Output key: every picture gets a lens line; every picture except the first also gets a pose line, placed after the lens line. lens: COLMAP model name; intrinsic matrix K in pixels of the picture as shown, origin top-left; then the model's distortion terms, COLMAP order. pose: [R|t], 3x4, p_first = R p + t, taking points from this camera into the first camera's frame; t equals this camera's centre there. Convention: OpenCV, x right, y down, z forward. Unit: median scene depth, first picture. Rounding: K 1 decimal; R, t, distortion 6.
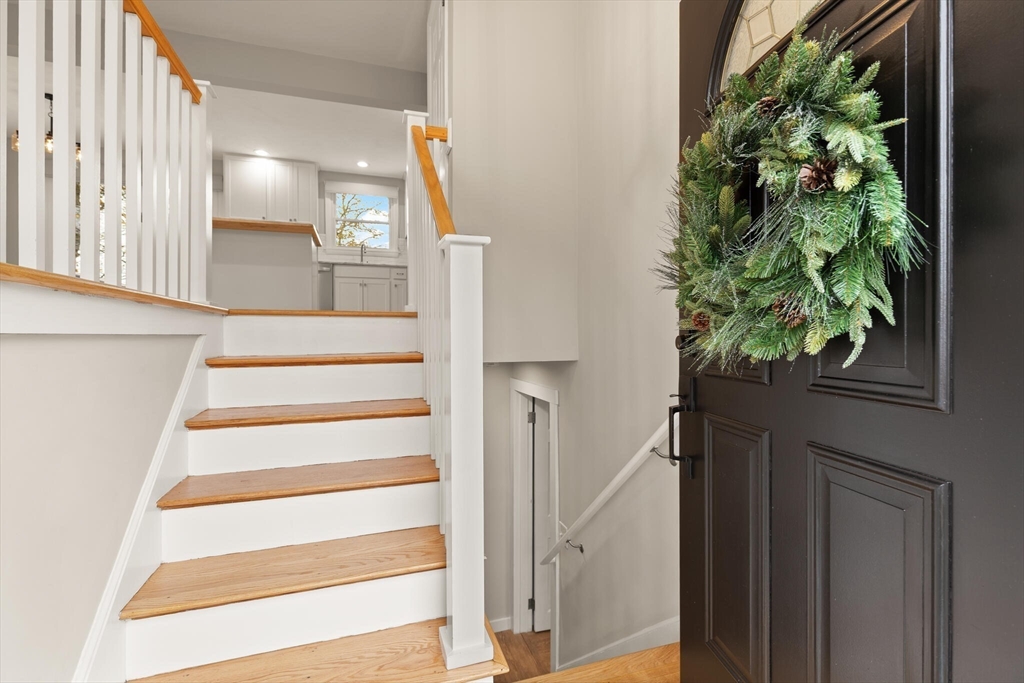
lens RADIAL K [[469.8, 0, 513.8], [0, 469.8, 337.0], [0, 0, 1]] dist [0.007420, -0.003478]
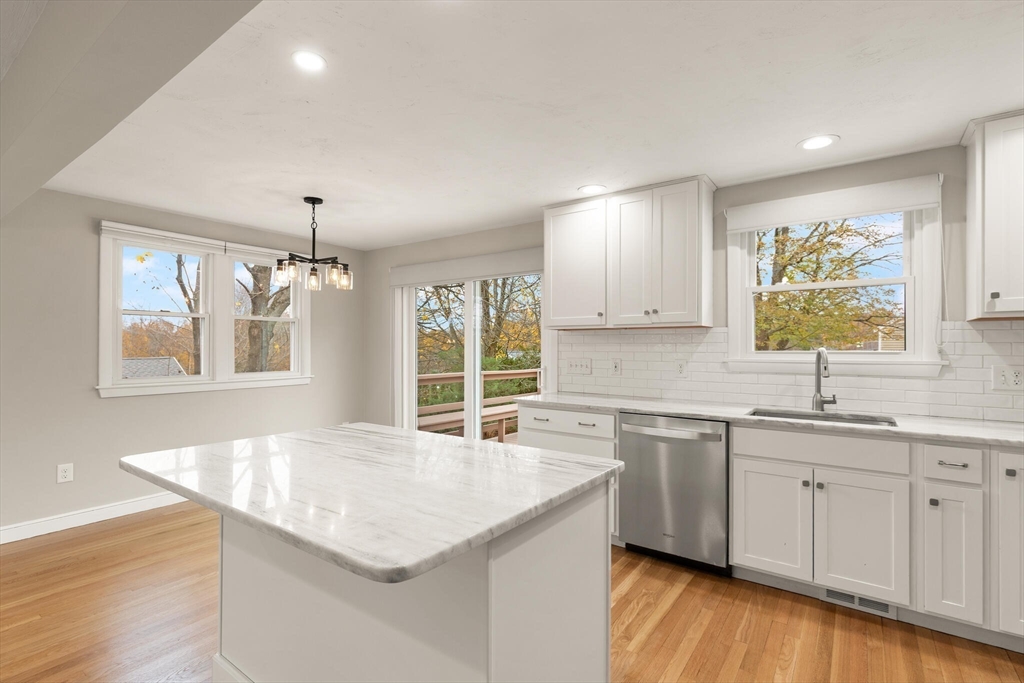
lens RADIAL K [[469.8, 0, 510.7], [0, 469.8, 349.2], [0, 0, 1]] dist [0.007420, -0.003478]
pose [[0.586719, 0.006990, -0.809760, -0.167320], [-0.005927, 0.999973, 0.004338, -0.211521], [0.809769, 0.002254, 0.586745, 0.605449]]
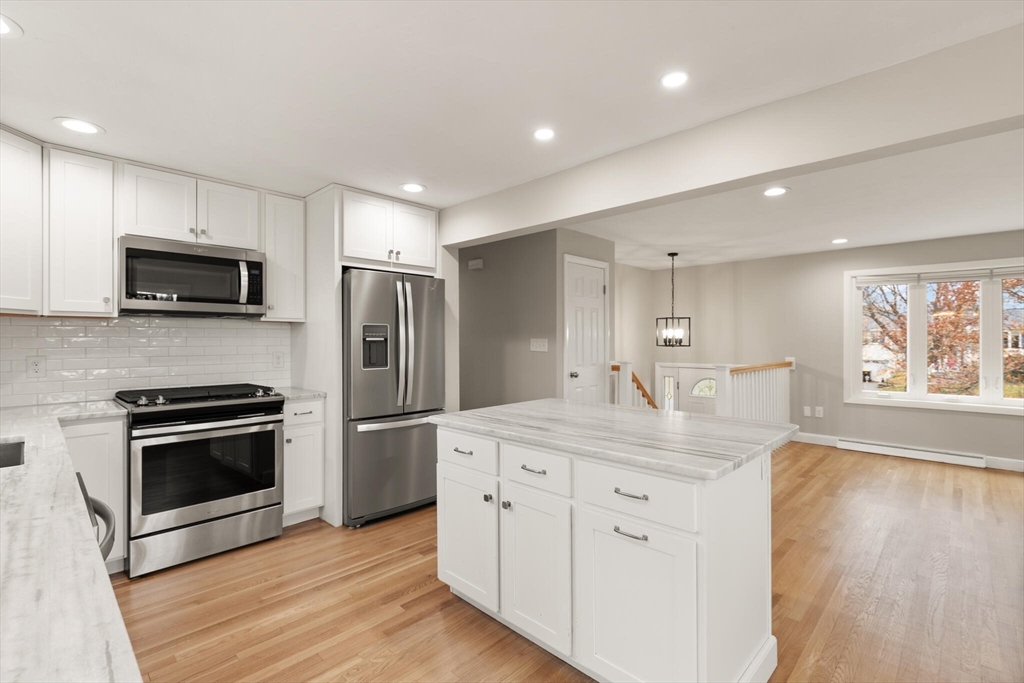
lens RADIAL K [[469.8, 0, 516.8], [0, 469.8, 337.5], [0, 0, 1]] dist [0.007420, -0.003478]
pose [[-0.468509, 0.007586, 0.883426, -0.669717], [0.004204, 0.999971, -0.006357, -0.211965], [-0.883449, 0.000736, -0.468527, 0.896535]]
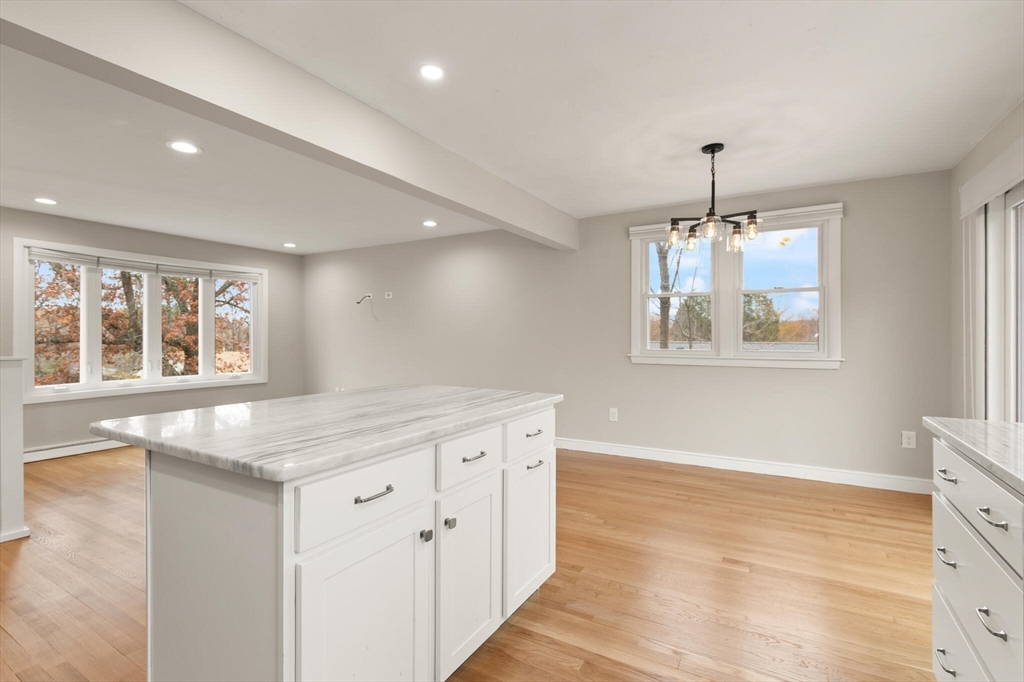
lens RADIAL K [[469.8, 0, 516.8], [0, 469.8, 335.3], [0, 0, 1]] dist [0.007420, -0.003478]
pose [[-0.750178, 0.006060, -0.661208, -0.282133], [0.002892, 0.999979, 0.005884, -0.197547], [0.661230, 0.002502, -0.750179, 0.949048]]
